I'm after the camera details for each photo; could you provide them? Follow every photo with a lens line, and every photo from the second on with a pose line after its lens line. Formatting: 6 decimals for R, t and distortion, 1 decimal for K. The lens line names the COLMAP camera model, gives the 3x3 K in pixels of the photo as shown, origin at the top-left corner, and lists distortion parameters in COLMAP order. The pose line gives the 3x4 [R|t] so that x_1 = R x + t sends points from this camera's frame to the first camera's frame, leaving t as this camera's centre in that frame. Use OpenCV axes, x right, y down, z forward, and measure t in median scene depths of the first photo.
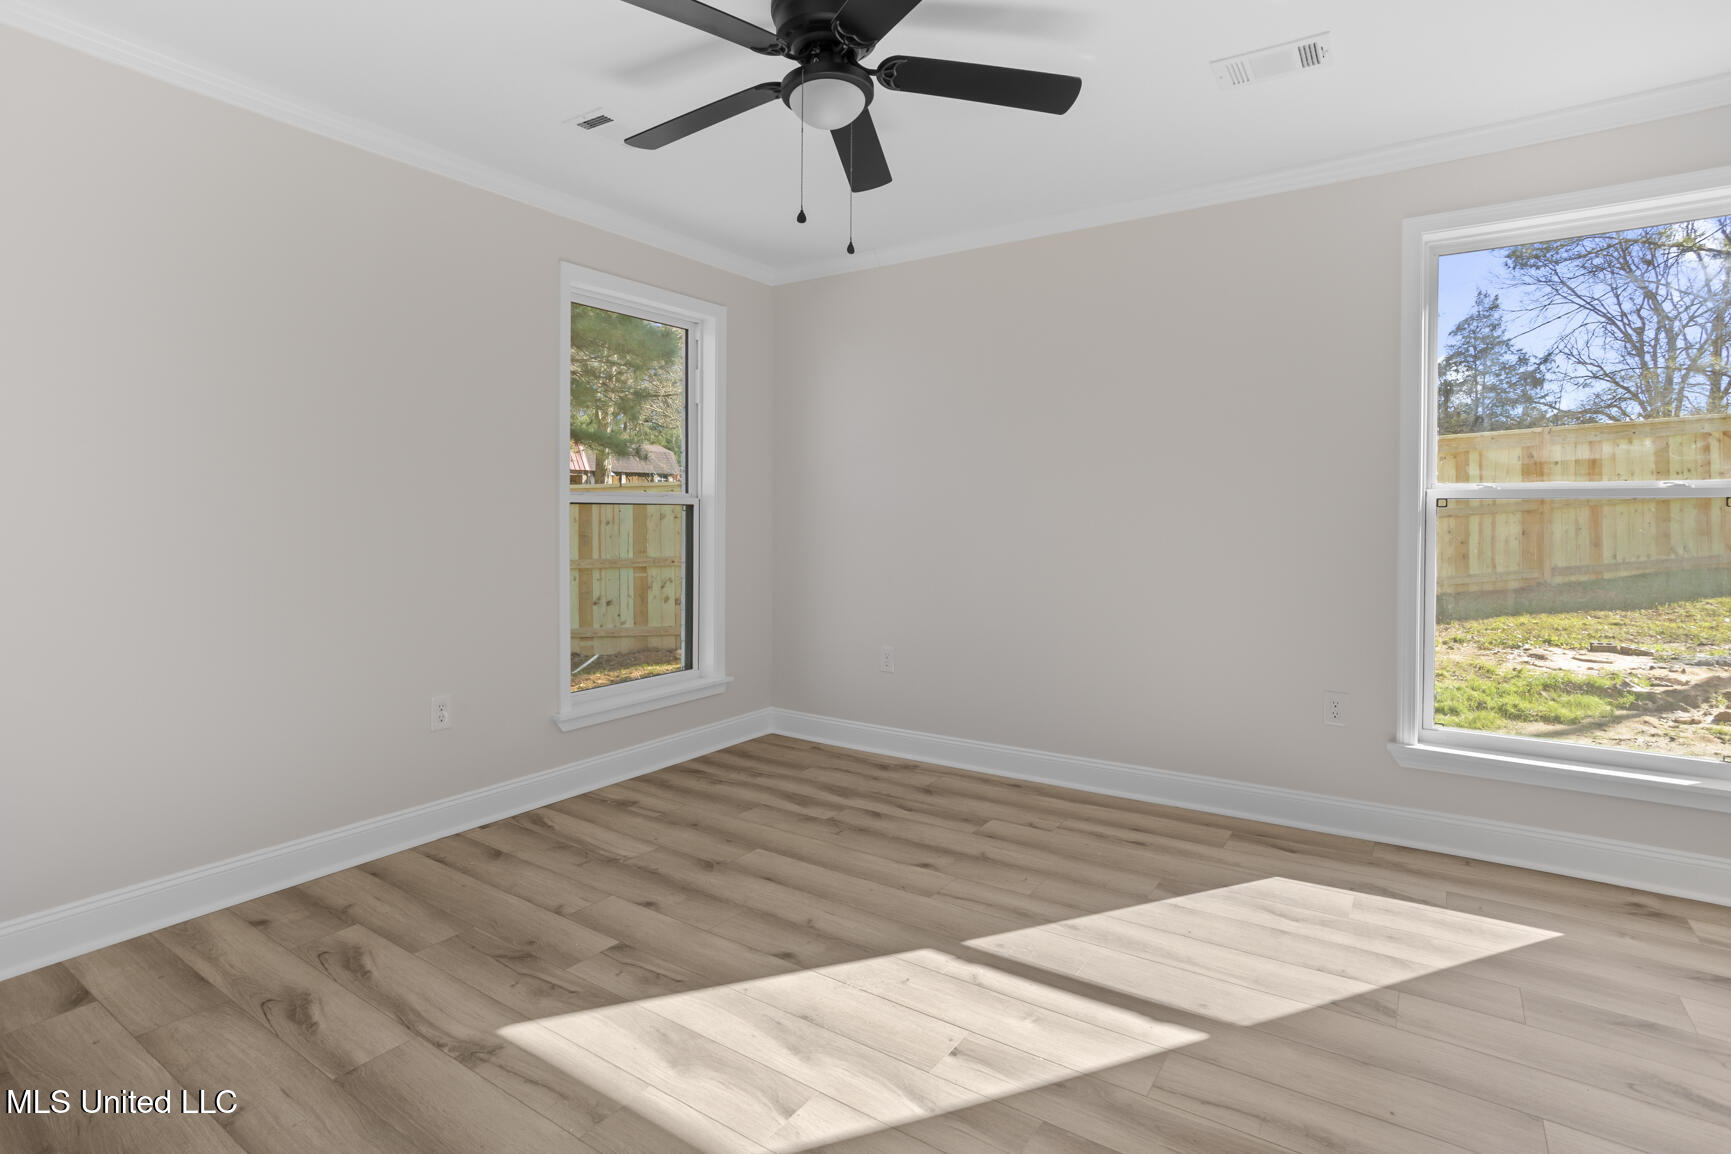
lens RADIAL K [[859.9, 0, 866.5], [0, 859.9, 539.0], [0, 0, 1]] dist [0.002999, 0.000649]
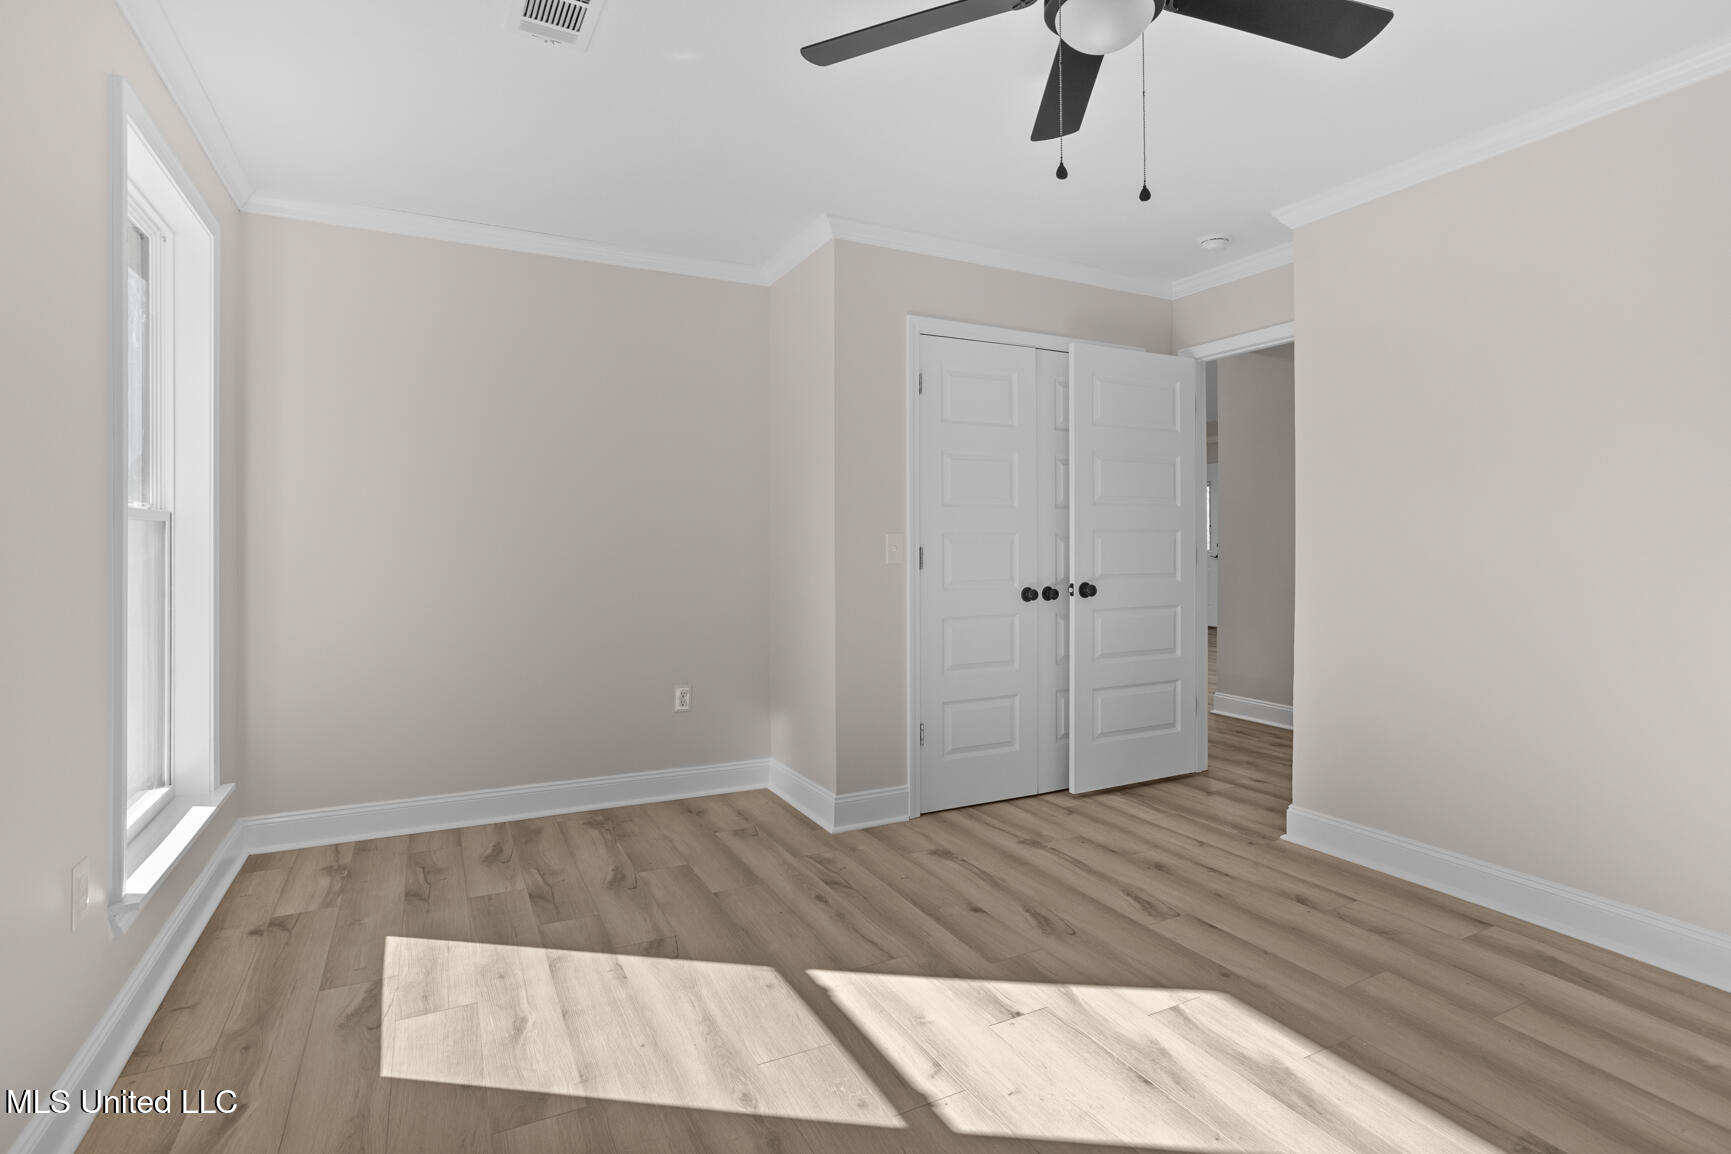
lens RADIAL K [[859.9, 0, 866.5], [0, 859.9, 539.0], [0, 0, 1]] dist [0.002999, 0.000649]
pose [[-0.876182, -0.003154, 0.481970, -0.229108], [0.011059, 0.999584, 0.026645, -0.053212], [-0.481854, 0.028676, -0.875782, 1.763210]]
